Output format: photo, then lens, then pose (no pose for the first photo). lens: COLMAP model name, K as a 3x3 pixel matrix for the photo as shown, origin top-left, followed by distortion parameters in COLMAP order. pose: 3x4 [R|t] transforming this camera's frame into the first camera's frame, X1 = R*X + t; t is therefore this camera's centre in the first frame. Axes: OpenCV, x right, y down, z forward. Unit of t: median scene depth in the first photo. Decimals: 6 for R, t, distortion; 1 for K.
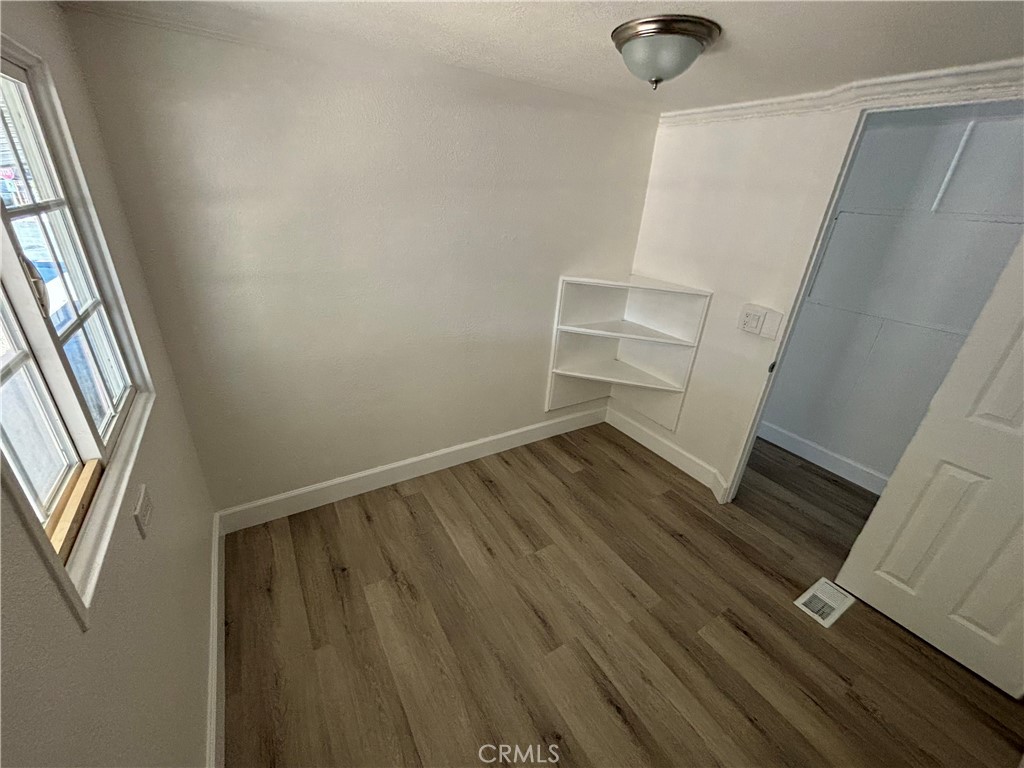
lens RADIAL K [[414.2, 0, 513.7], [0, 414.2, 381.5], [0, 0, 1]] dist [0.002668, 0.000465]
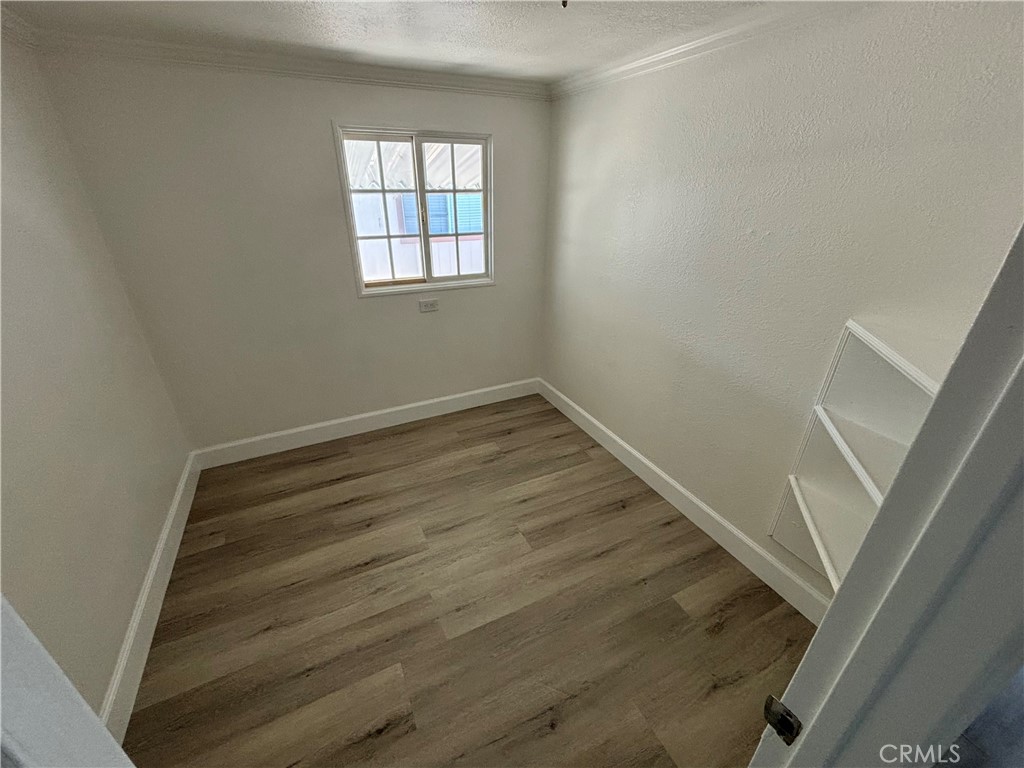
lens RADIAL K [[414.2, 0, 515.0], [0, 414.2, 383.5], [0, 0, 1]] dist [0.002668, 0.000465]
pose [[-0.095018, 0.378847, -0.920569, 0.910266], [-0.427986, 0.819377, 0.381378, -0.281277], [0.898777, 0.430228, 0.084285, 0.812448]]
